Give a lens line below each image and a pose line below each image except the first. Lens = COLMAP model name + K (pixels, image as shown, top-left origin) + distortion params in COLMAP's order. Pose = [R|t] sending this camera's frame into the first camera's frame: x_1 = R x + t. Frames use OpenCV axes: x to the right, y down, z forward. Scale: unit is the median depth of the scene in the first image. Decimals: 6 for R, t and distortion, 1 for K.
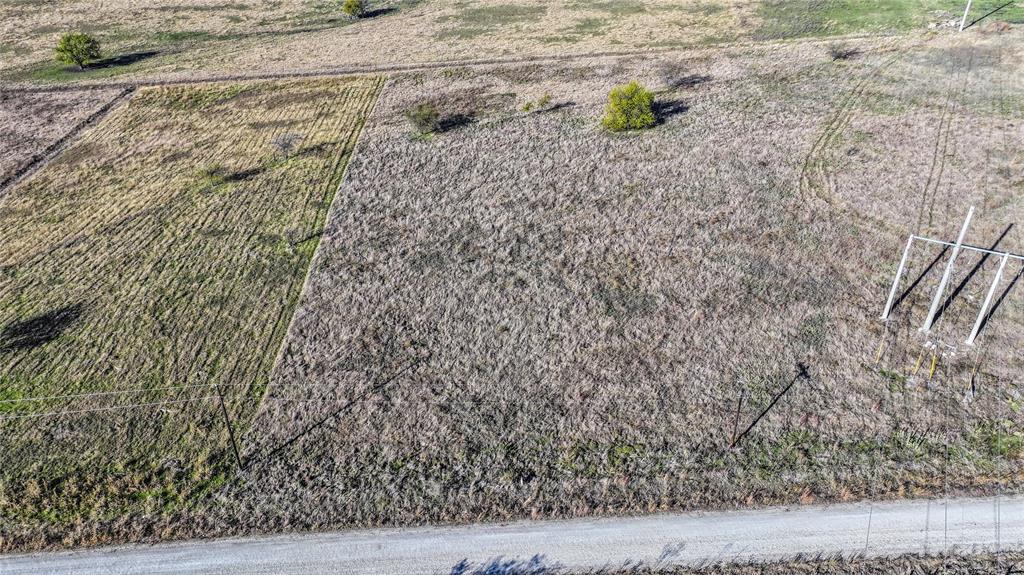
lens RADIAL K [[723.2, 0, 517.3], [0, 723.2, 286.3], [0, 0, 1]] dist [-0.005813, 0.022609]
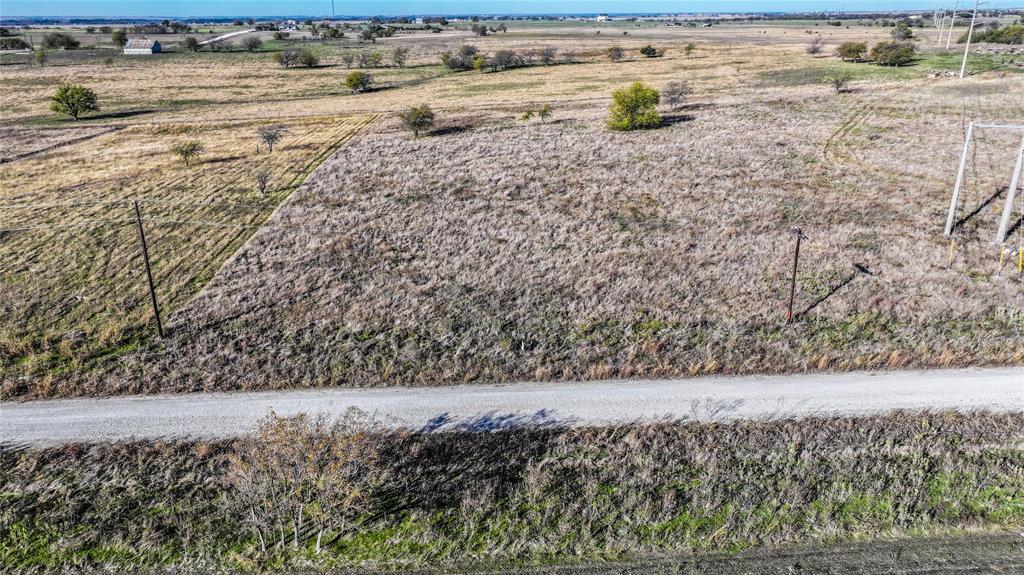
lens RADIAL K [[723.2, 0, 517.4], [0, 723.2, 285.4], [0, 0, 1]] dist [-0.005813, 0.022609]
pose [[0.999995, -0.003221, -0.000452, 0.000638], [0.003059, 0.978574, -0.205872, 0.272470], [0.001105, 0.205870, 0.978579, 0.173453]]
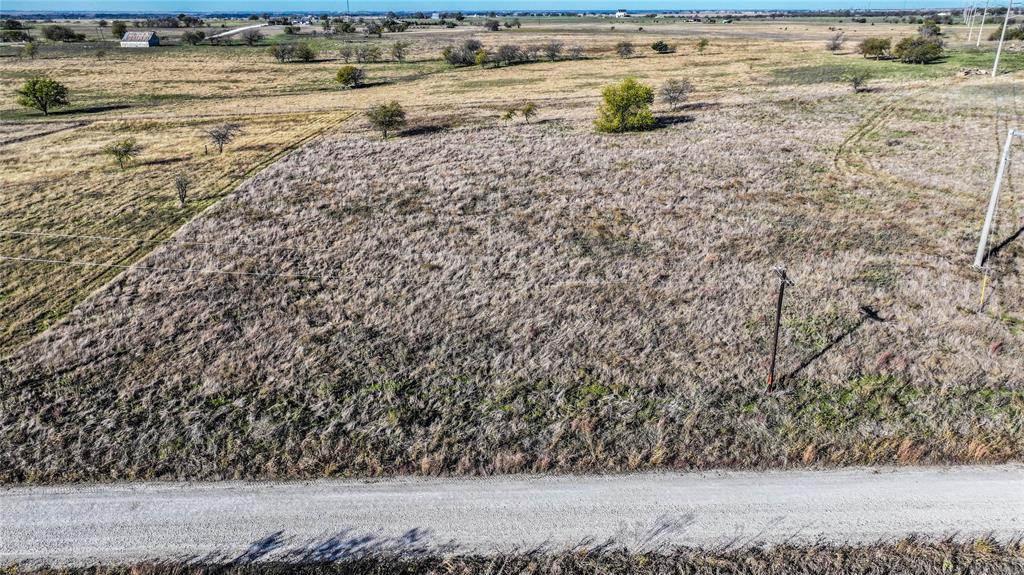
lens RADIAL K [[723.2, 0, 517.2], [0, 723.2, 285.3], [0, 0, 1]] dist [-0.005813, 0.022609]
pose [[0.999613, 0.010660, -0.025708, 0.077332], [-0.015628, 0.979347, -0.201581, 0.207980], [0.023029, 0.201905, 0.979134, 0.300056]]
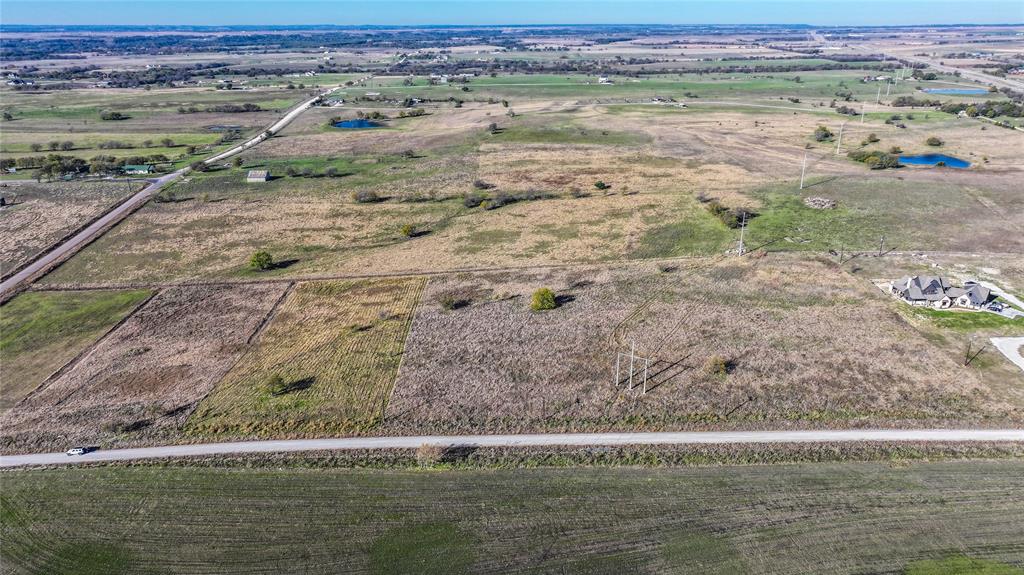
lens RADIAL K [[723.2, 0, 517.1], [0, 723.2, 287.7], [0, 0, 1]] dist [-0.005813, 0.022609]
pose [[0.999565, 0.011148, -0.027286, 0.206250], [-0.016646, 0.977467, -0.210433, 0.254801], [0.024325, 0.210796, 0.977227, -1.645236]]
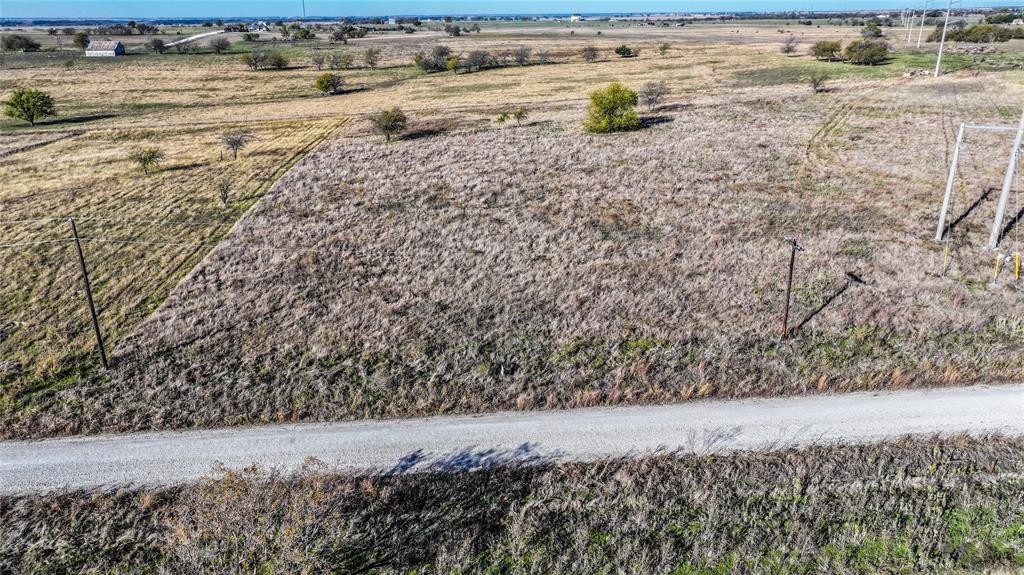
lens RADIAL K [[723.2, 0, 517.6], [0, 723.2, 284.9], [0, 0, 1]] dist [-0.005813, 0.022609]
pose [[0.999353, -0.018006, 0.031144, 0.000244], [0.024055, 0.978188, -0.206326, 0.249742], [-0.026750, 0.206941, 0.977988, 0.211673]]
